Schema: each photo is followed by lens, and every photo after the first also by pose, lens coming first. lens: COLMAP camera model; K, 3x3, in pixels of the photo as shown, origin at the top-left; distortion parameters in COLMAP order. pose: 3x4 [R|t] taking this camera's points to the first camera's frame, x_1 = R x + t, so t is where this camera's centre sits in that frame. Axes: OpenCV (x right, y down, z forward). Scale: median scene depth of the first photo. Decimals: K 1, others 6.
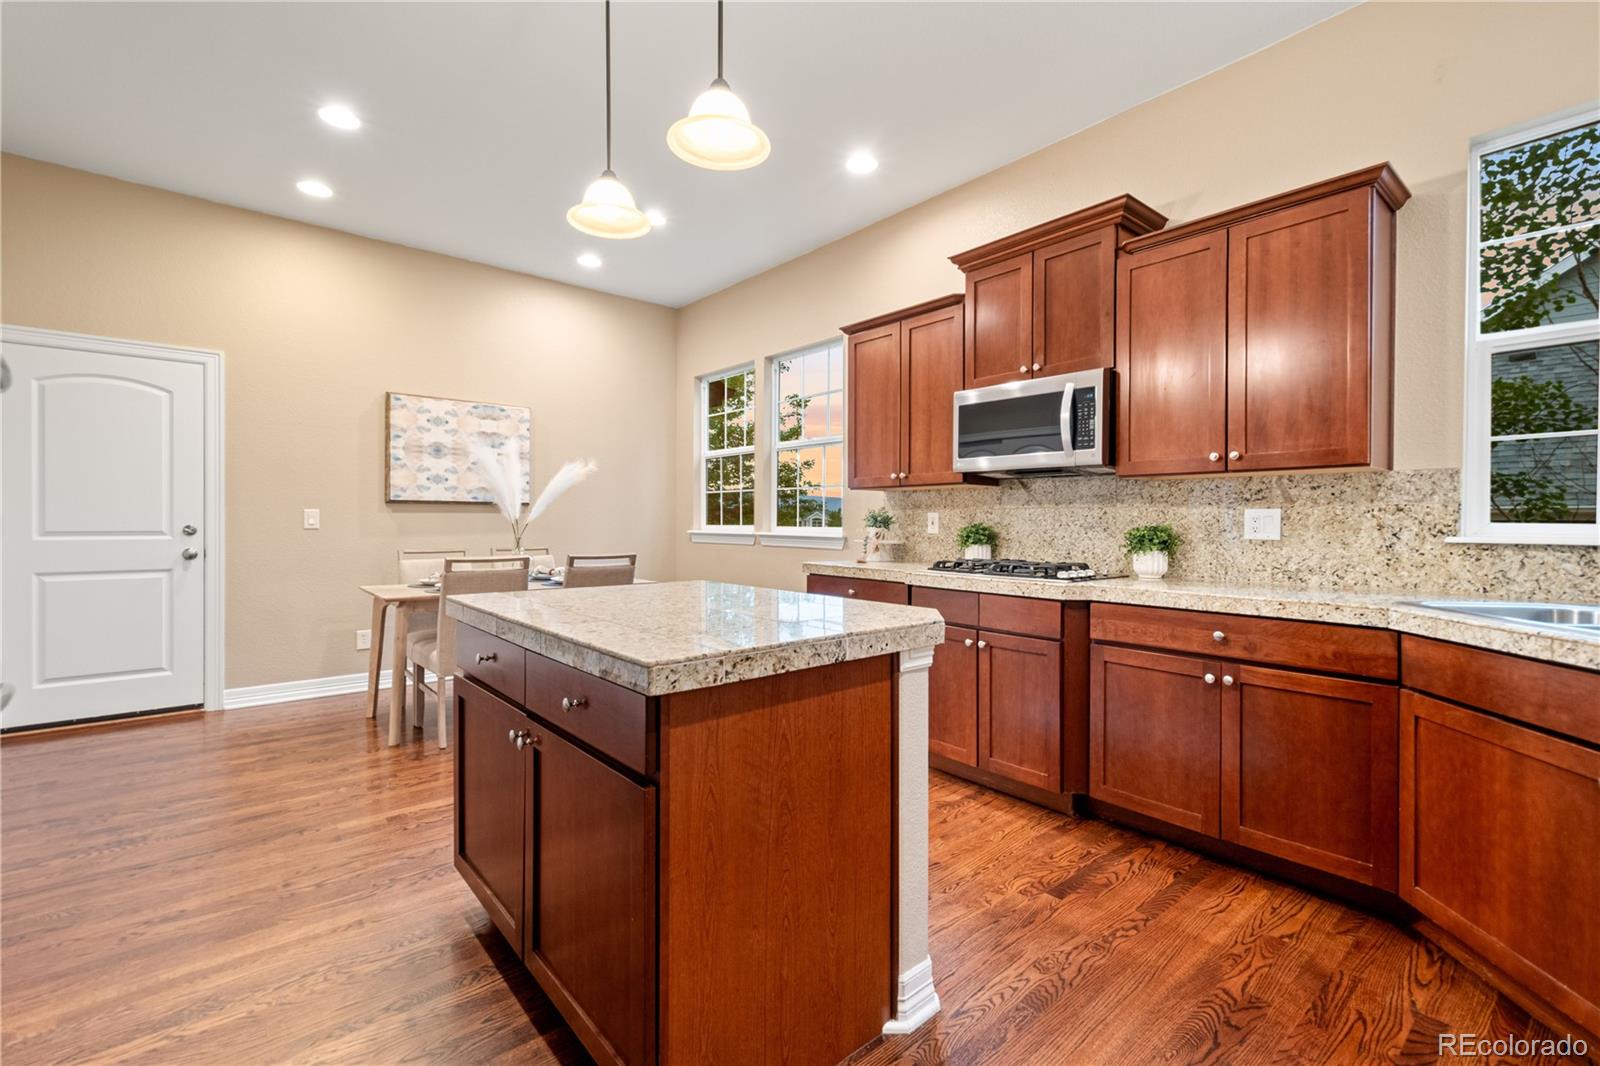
lens RADIAL K [[705.1, 0, 801.3], [0, 705.1, 529.1], [0, 0, 1]] dist [-0.001659, 0.000064]
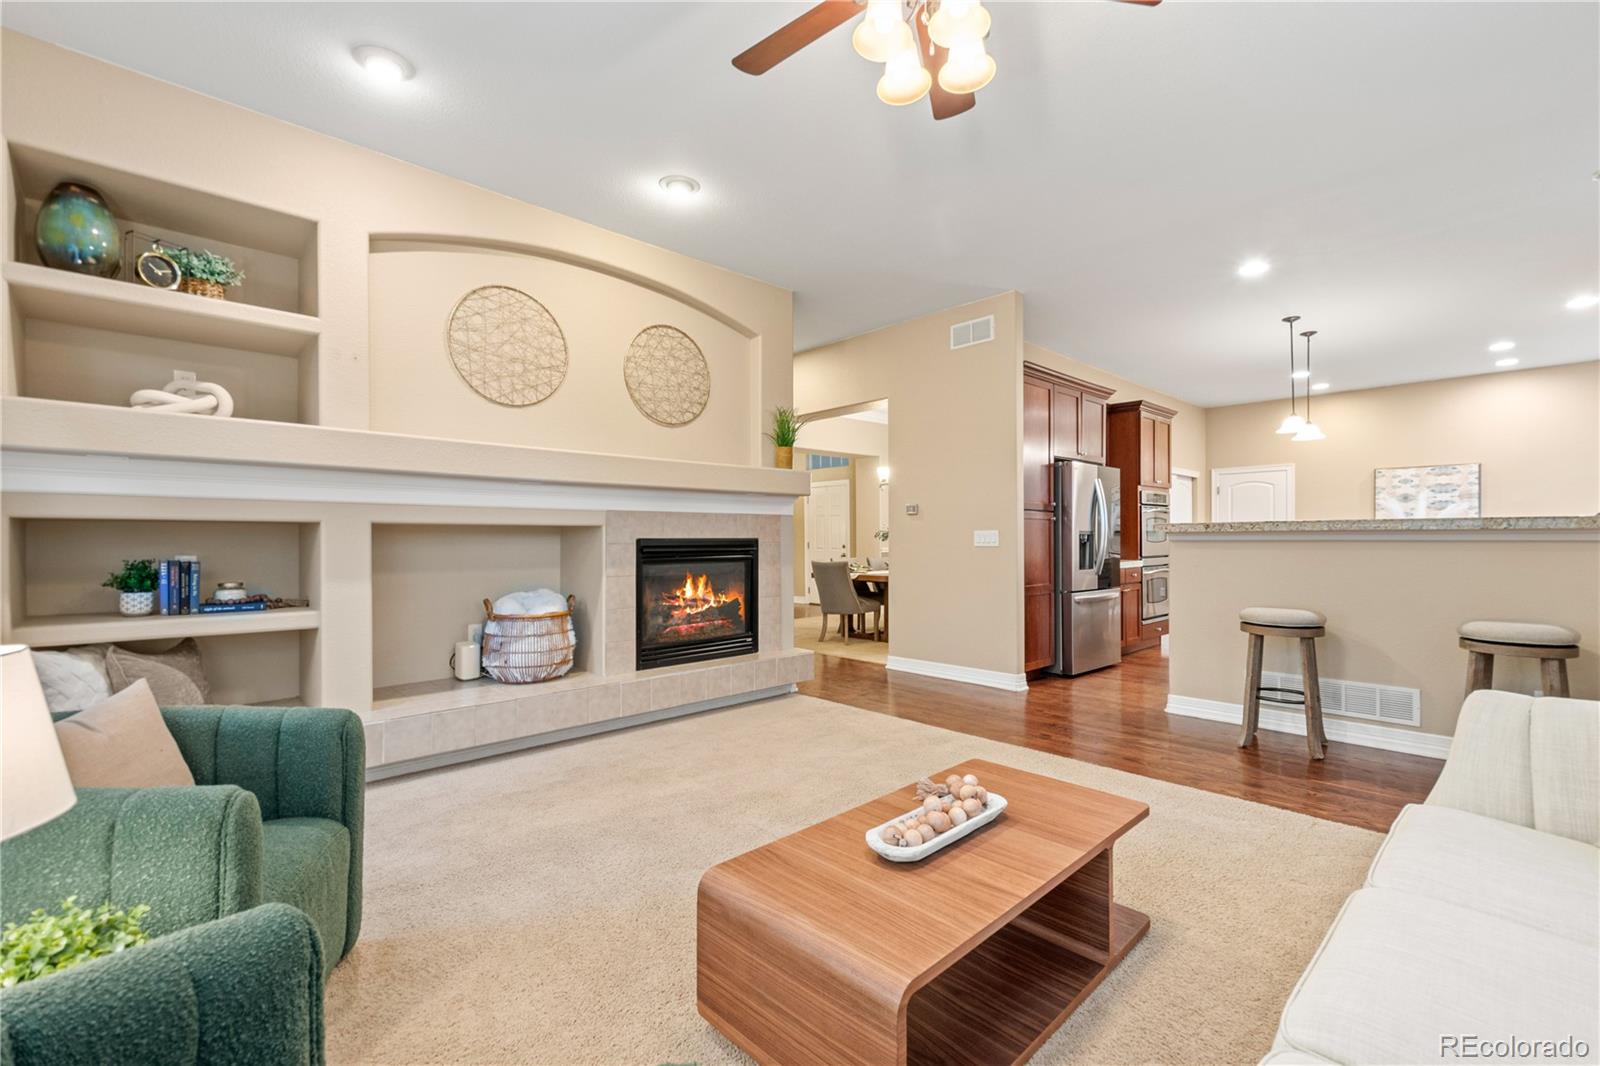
lens RADIAL K [[705.1, 0, 801.0], [0, 705.1, 536.9], [0, 0, 1]] dist [-0.001659, 0.000064]
pose [[0.067360, -0.010053, -0.997678, 1.107294], [-0.000546, 0.999949, -0.010113, 0.000982], [0.997729, 0.001226, 0.067351, -0.592994]]
